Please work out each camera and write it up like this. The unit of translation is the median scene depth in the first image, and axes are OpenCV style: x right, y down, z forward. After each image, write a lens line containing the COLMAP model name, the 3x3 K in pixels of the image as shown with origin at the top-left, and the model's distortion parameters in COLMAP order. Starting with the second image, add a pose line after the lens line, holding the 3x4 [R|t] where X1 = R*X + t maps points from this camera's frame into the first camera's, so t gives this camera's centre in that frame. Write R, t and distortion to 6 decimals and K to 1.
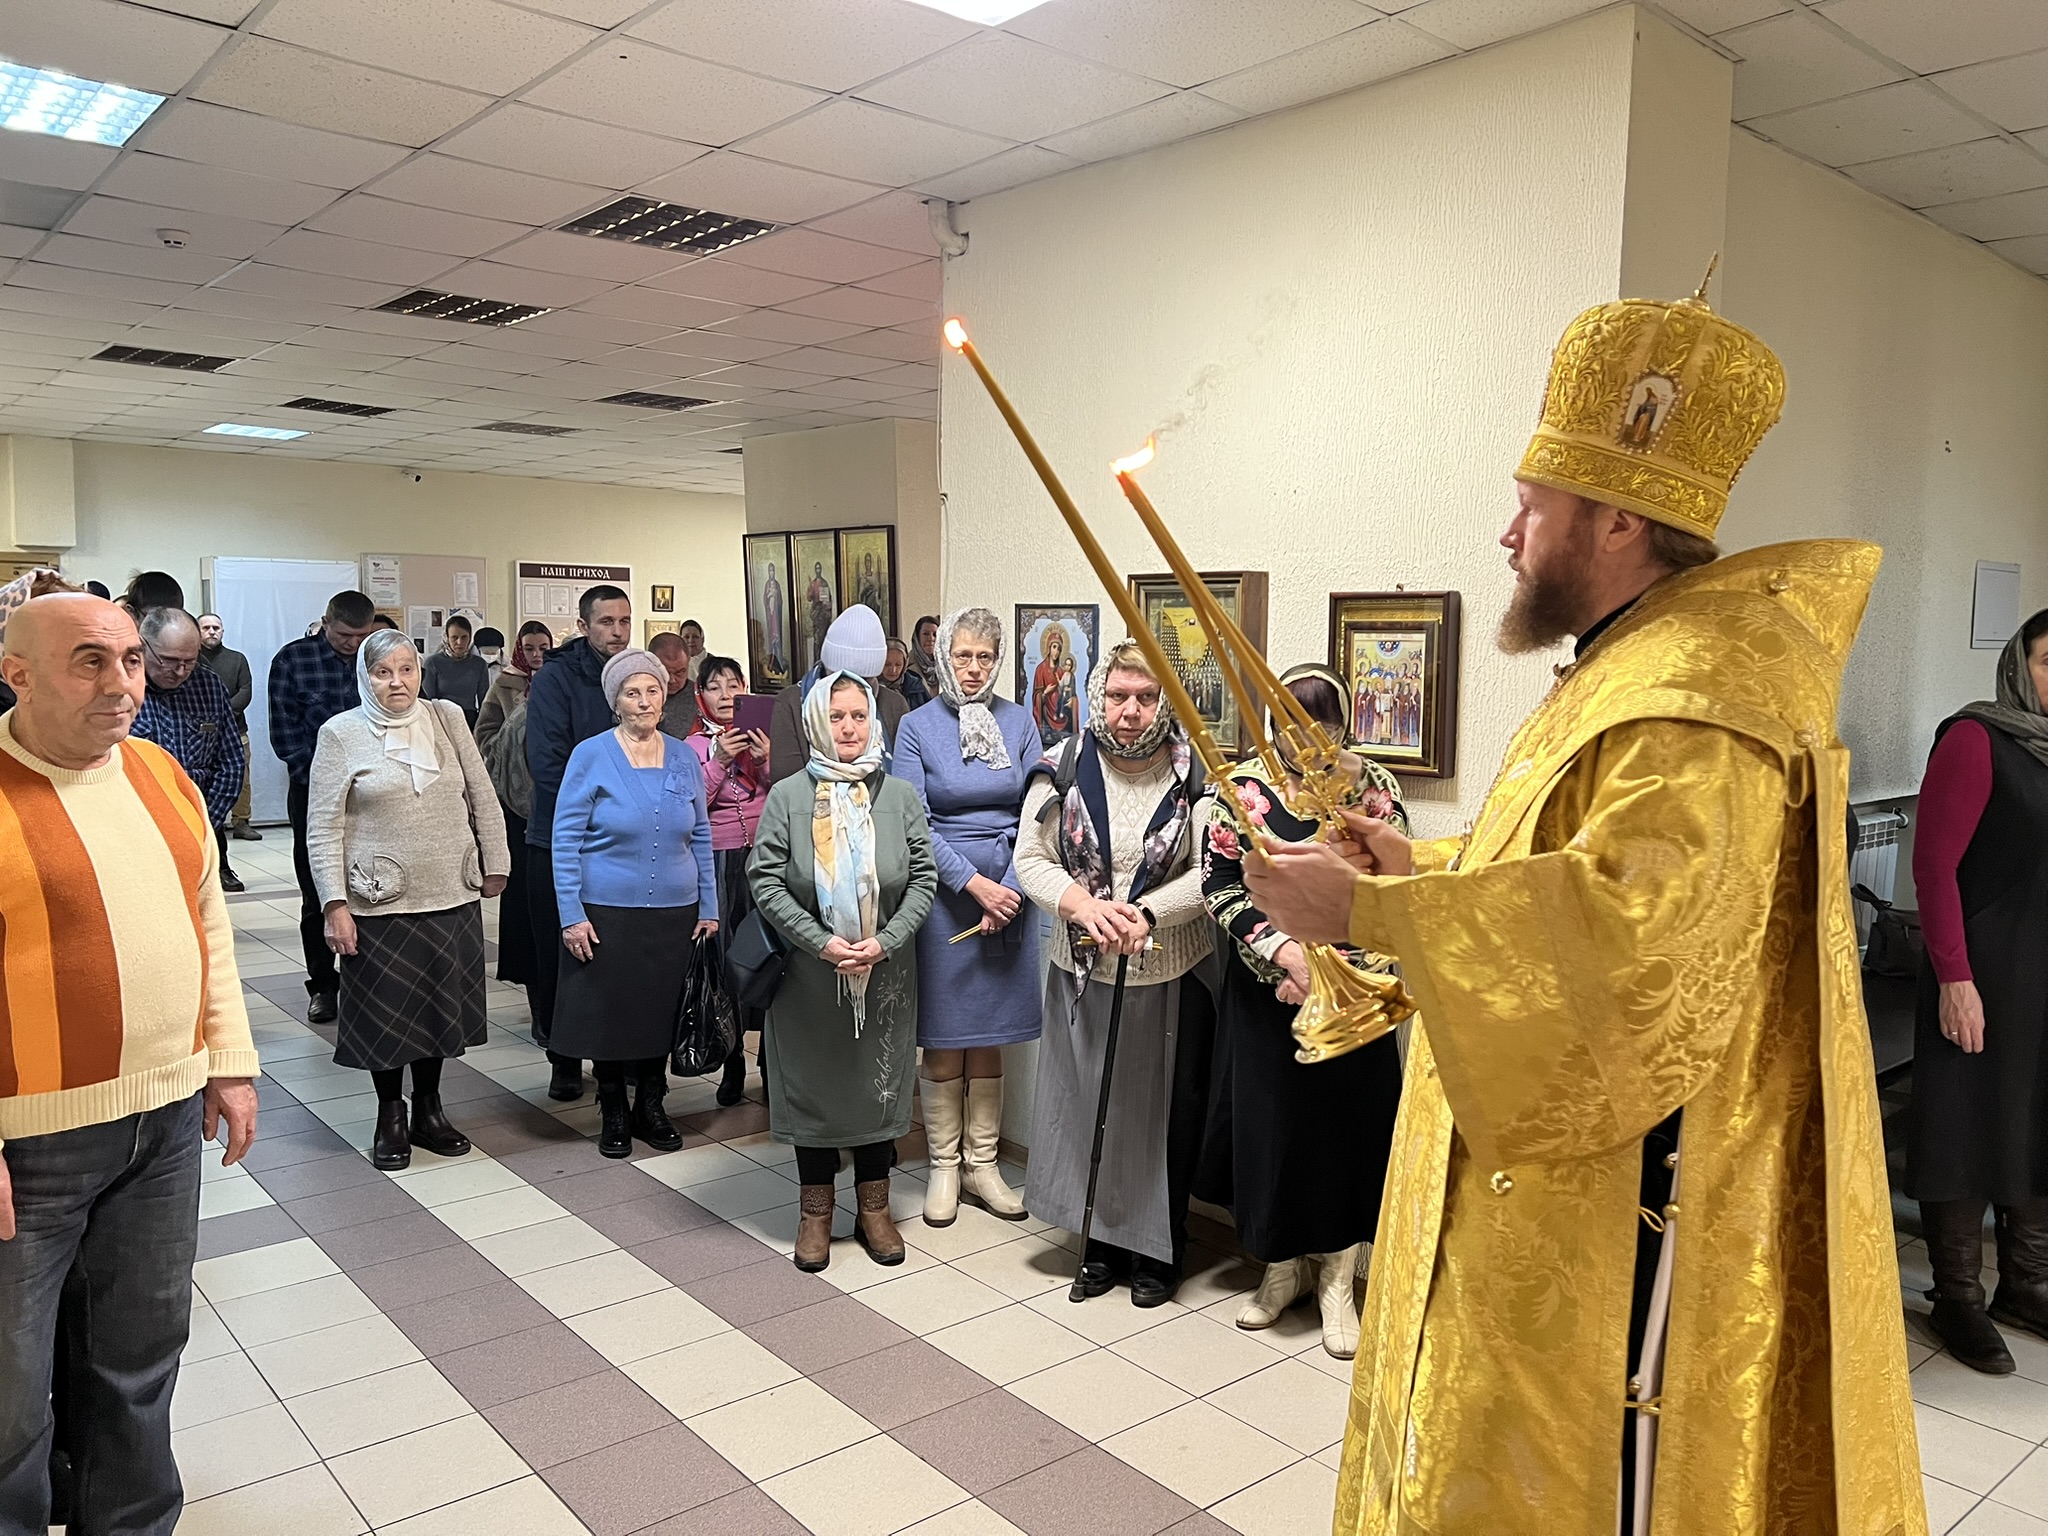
lens RADIAL K [[1516.0, 0, 1032.3], [0, 1516.0, 765.6], [0, 0, 1]] dist [0.099985, -0.159763]
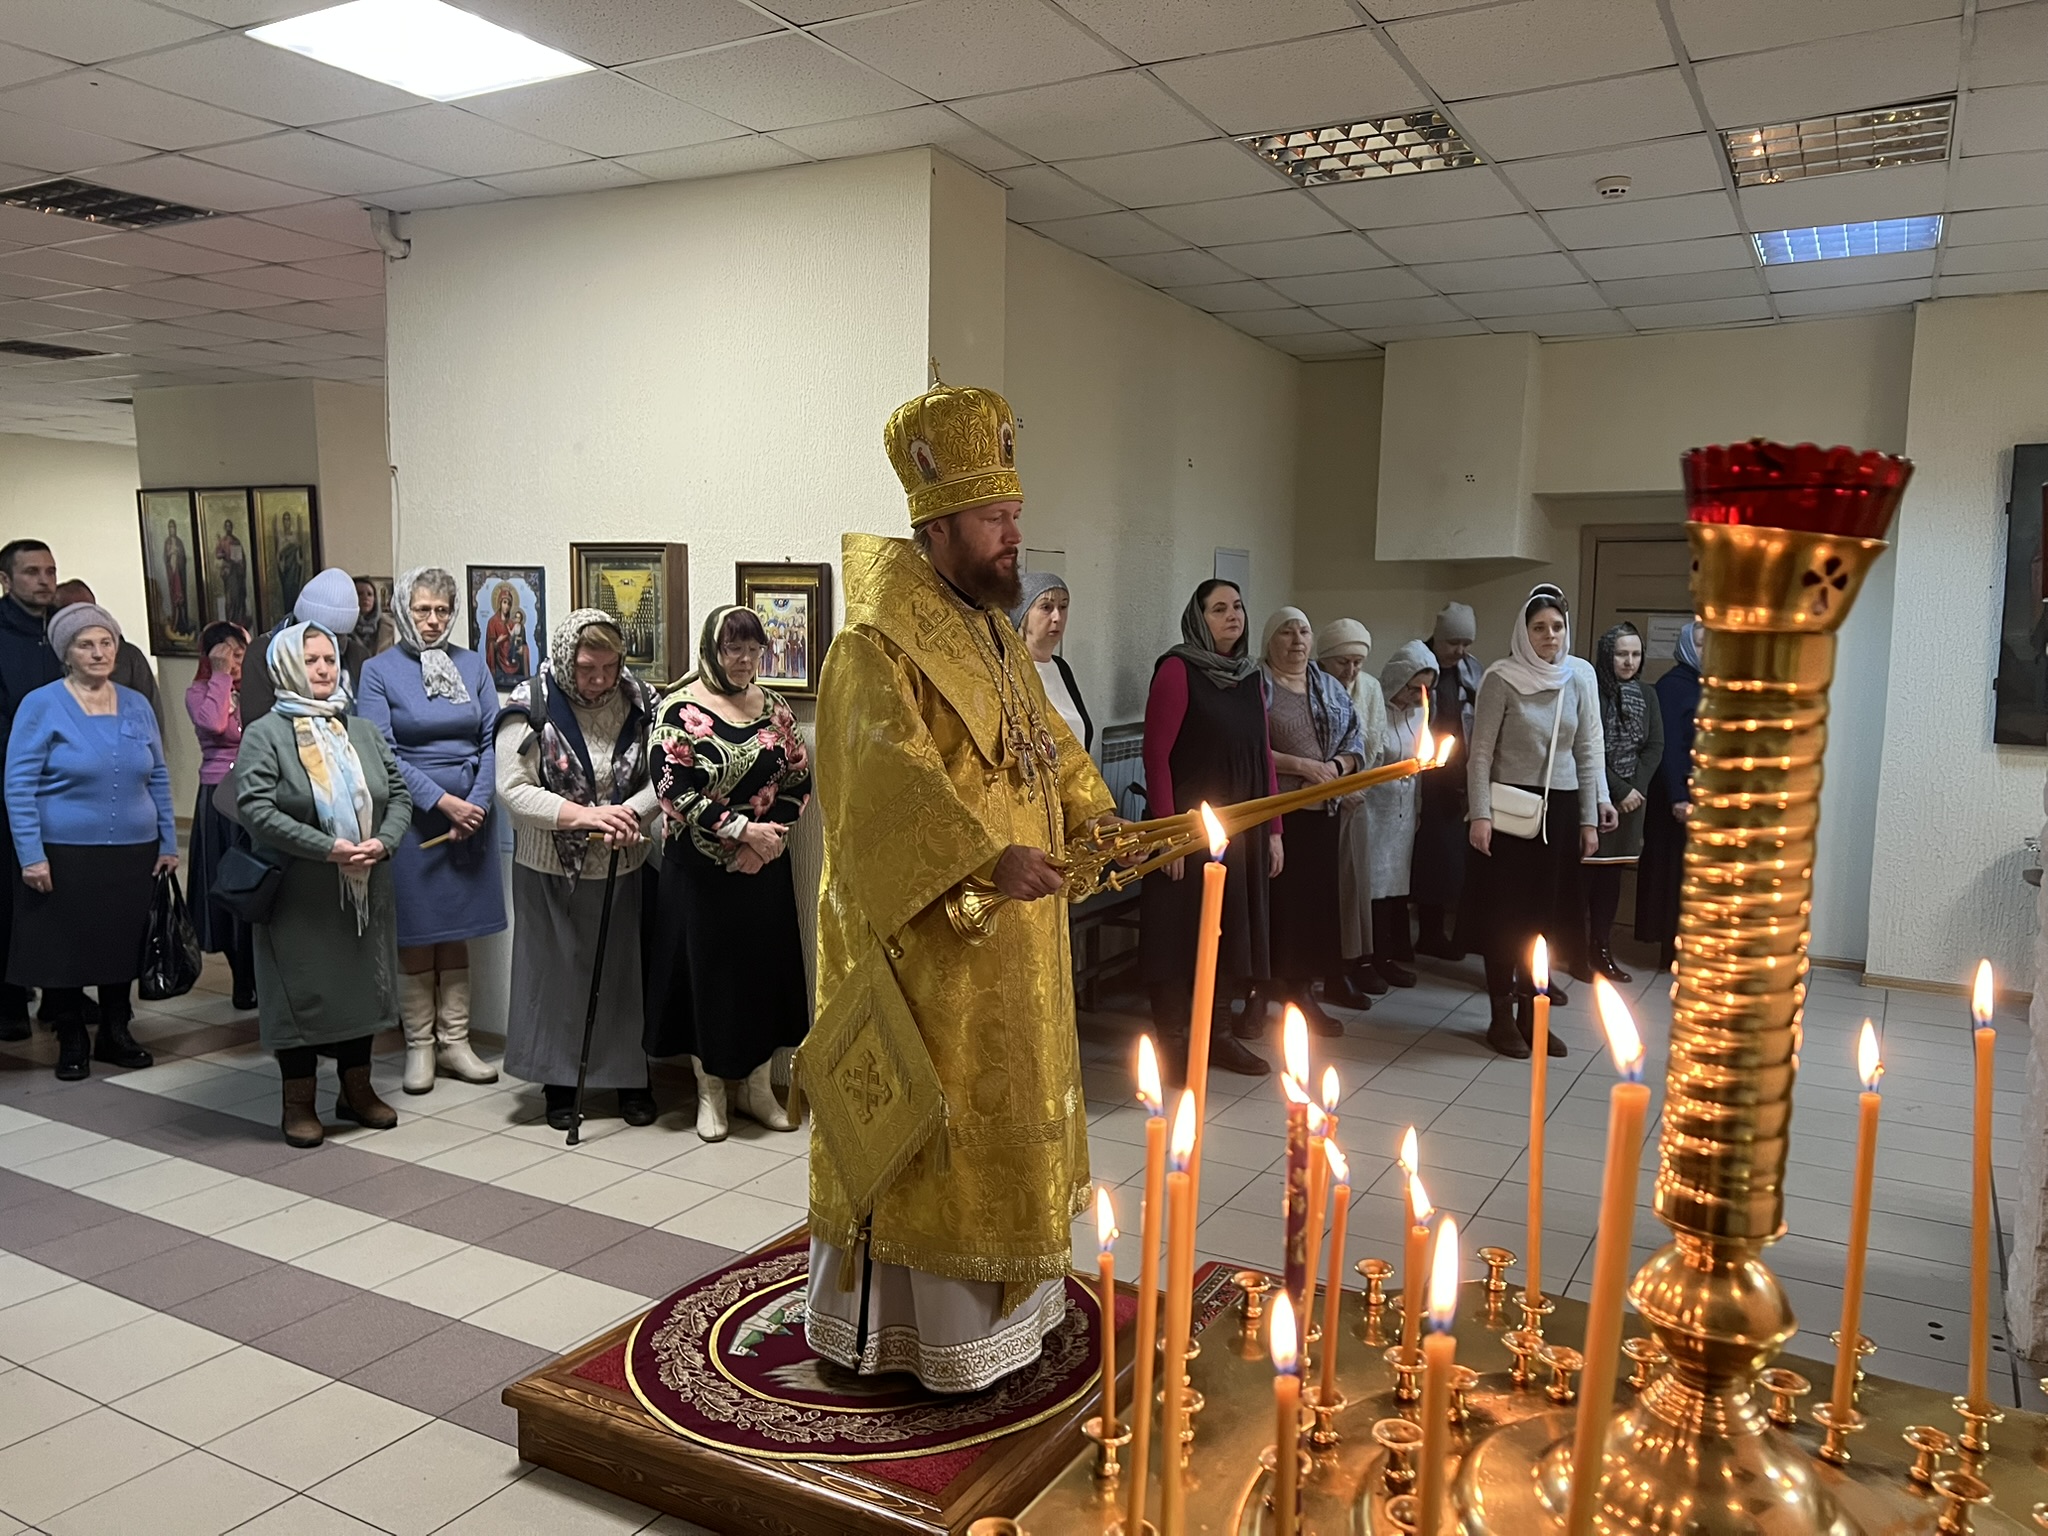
lens RADIAL K [[1535.2, 0, 1035.3], [0, 1535.2, 770.2], [0, 0, 1]] dist [0.093955, -0.168322]
pose [[0.934752, -0.033207, 0.353745, -0.031302], [0.025186, 0.999311, 0.027257, 0.029795], [-0.354406, -0.016569, 0.934945, -0.275704]]
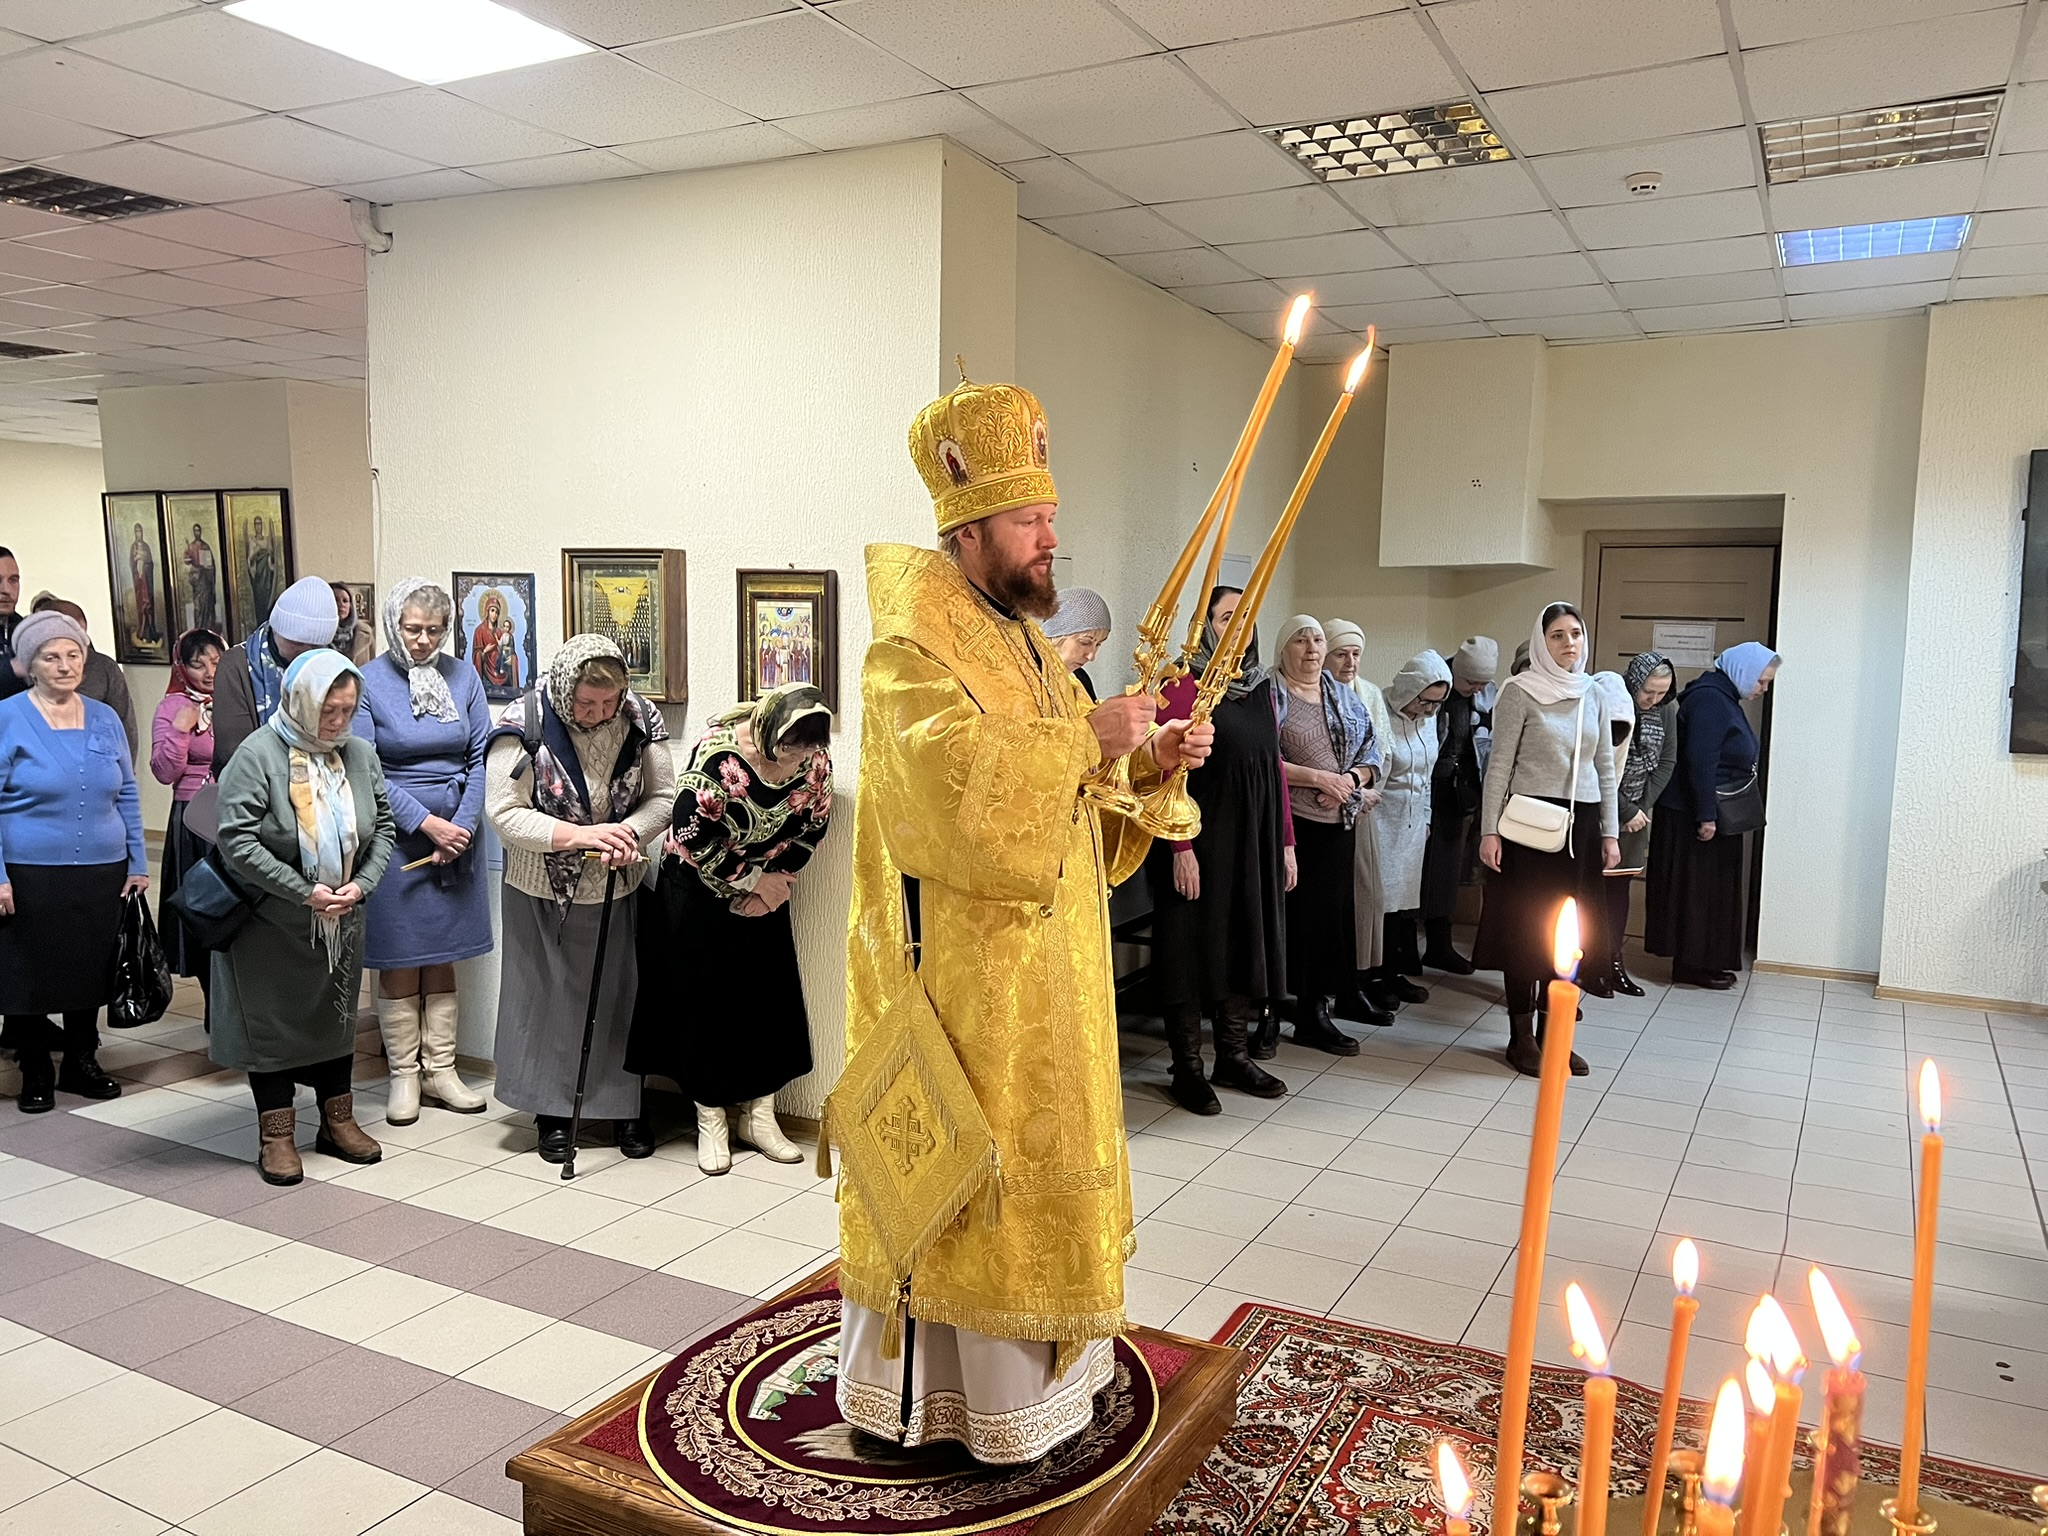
lens RADIAL K [[1516.0, 0, 1032.3], [0, 1516.0, 765.6], [0, 0, 1]] dist [0.099985, -0.159763]
pose [[0.927121, -0.033684, 0.373246, -0.044006], [0.026935, 0.999366, 0.023284, 0.021867], [-0.373793, -0.011534, 0.927440, -0.214298]]
